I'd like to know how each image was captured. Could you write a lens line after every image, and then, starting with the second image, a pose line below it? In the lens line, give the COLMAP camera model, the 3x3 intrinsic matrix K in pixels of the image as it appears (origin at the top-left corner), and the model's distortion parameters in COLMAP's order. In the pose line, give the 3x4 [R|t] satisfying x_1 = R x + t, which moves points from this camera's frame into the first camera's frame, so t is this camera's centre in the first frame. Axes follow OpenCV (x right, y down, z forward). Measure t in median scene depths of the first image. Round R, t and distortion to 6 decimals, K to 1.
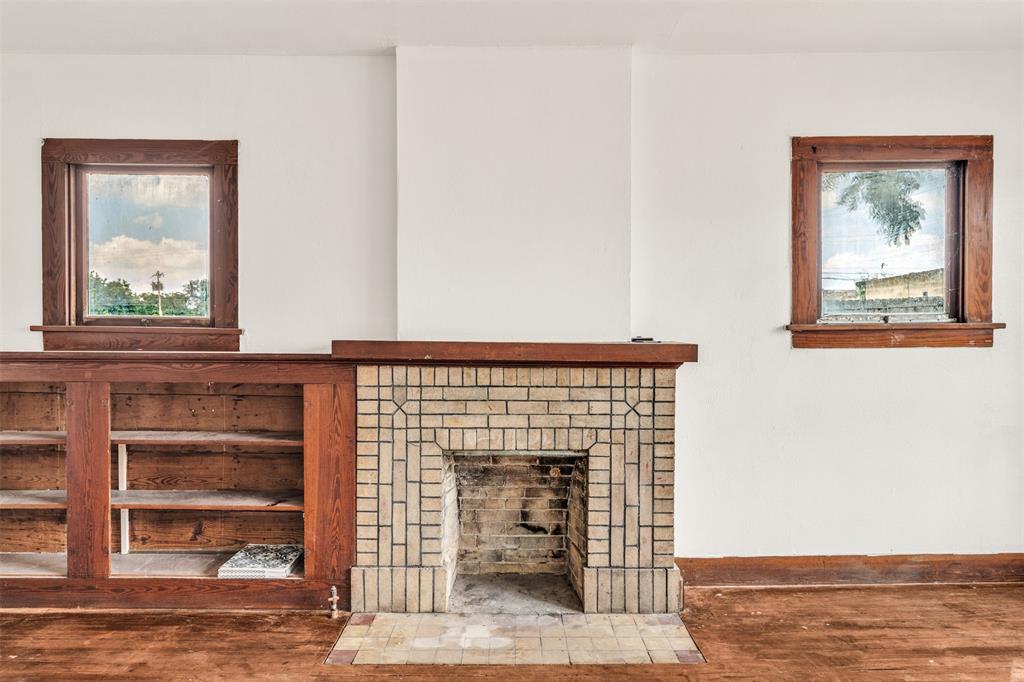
lens RADIAL K [[615.9, 0, 512.0], [0, 615.9, 341.0], [0, 0, 1]] dist [0.000739, 0.000935]
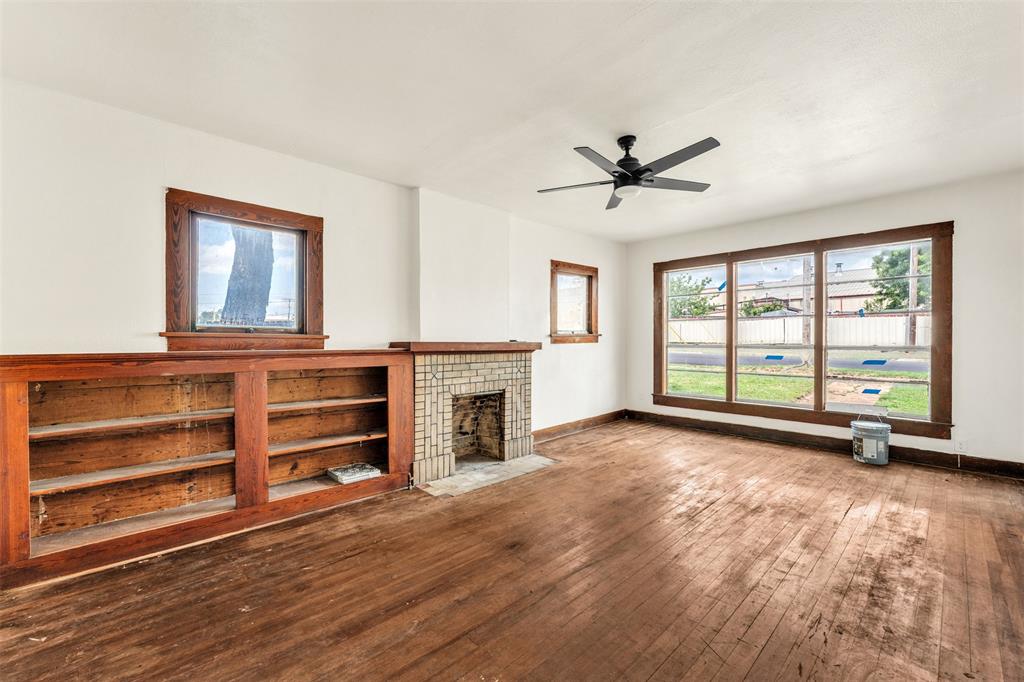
lens RADIAL K [[428.4, 0, 512.0], [0, 428.4, 341.0], [0, 0, 1]] dist [-0.001076, -0.000043]
pose [[0.721600, -0.006056, 0.692283, -0.946264], [0.007012, 0.999974, 0.001438, -0.003264], [-0.692274, 0.003816, 0.721624, -0.158145]]
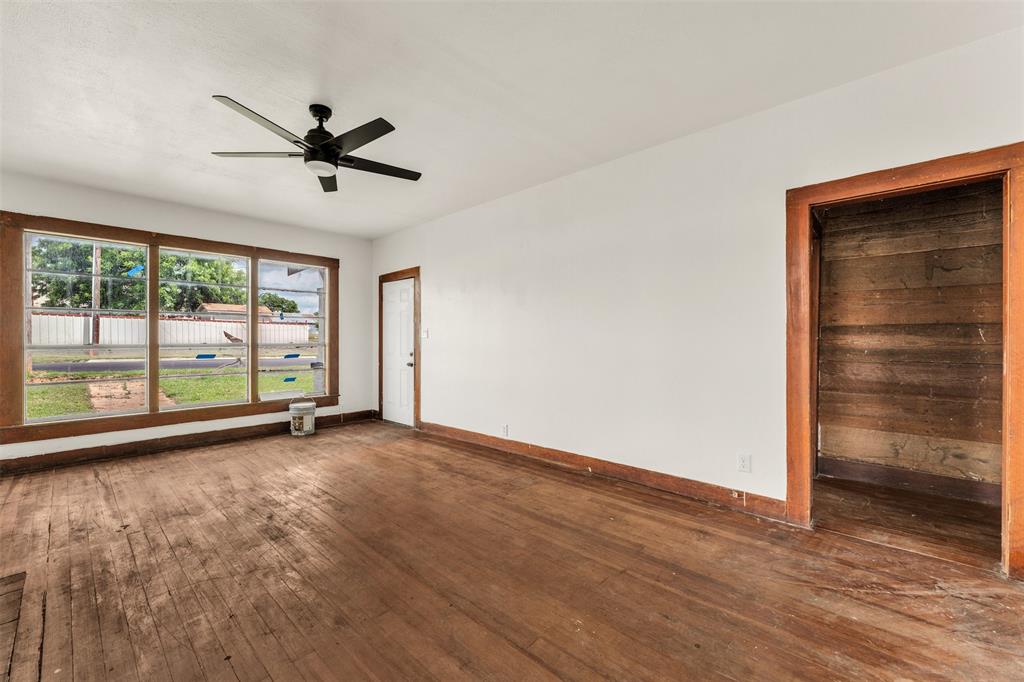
lens RADIAL K [[412.2, 0, 506.4], [0, 412.2, 340.0], [0, 0, 1]] dist [0.000861, 0.000048]
pose [[-0.733756, -0.001681, 0.679411, -0.923130], [0.004454, 0.999964, 0.007283, 0.002501], [-0.679399, 0.008370, -0.733722, 0.796388]]
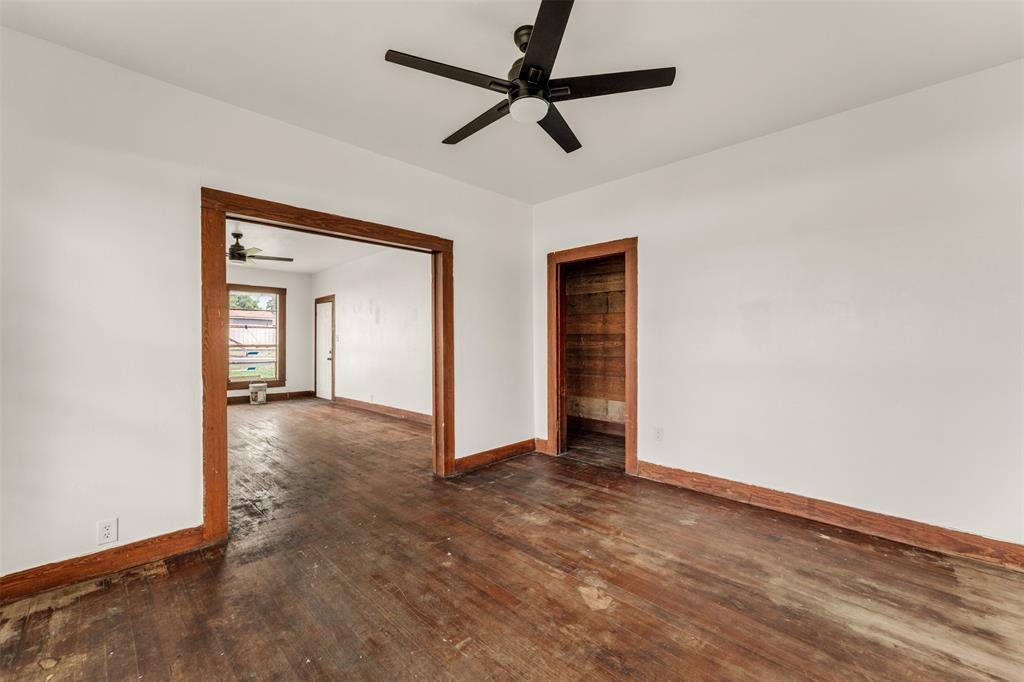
lens RADIAL K [[428.4, 0, 512.0], [0, 428.4, 341.0], [0, 0, 1]] dist [-0.001076, -0.000043]
pose [[-0.709851, 0.000542, 0.704352, -2.329134], [0.003422, 0.999991, 0.002678, -0.002337], [-0.704343, 0.004311, -0.709846, 0.925949]]
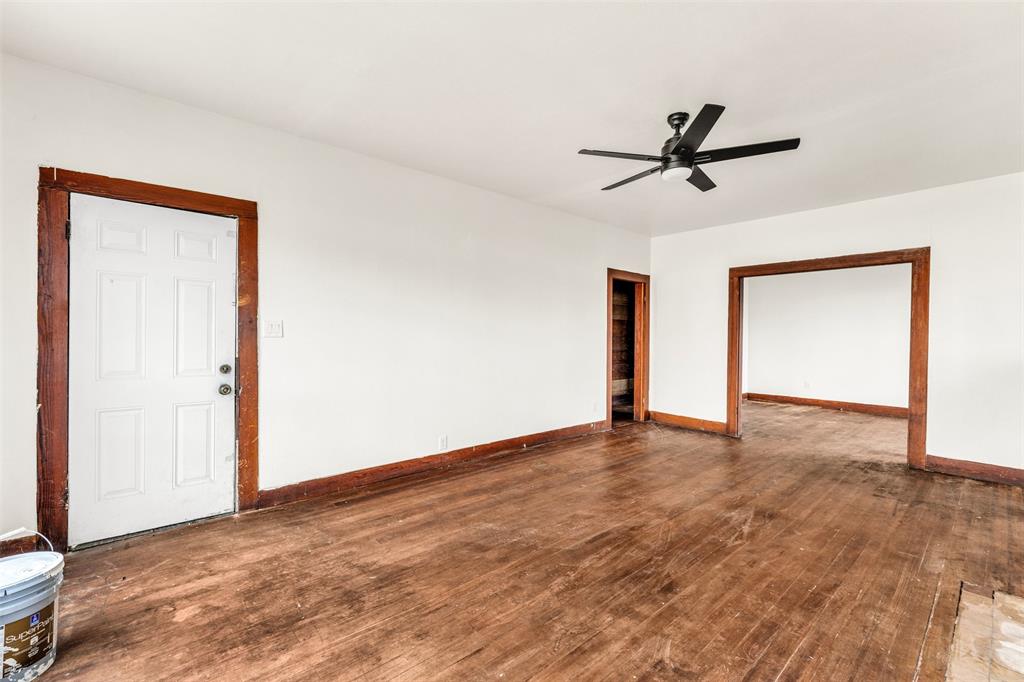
lens RADIAL K [[428.4, 0, 512.0], [0, 428.4, 341.0], [0, 0, 1]] dist [-0.001076, -0.000043]
pose [[-0.751766, -0.001098, -0.659430, 0.891685], [-0.010120, 0.999900, 0.009871, -0.001875], [0.659353, 0.014094, -0.751701, 0.881707]]
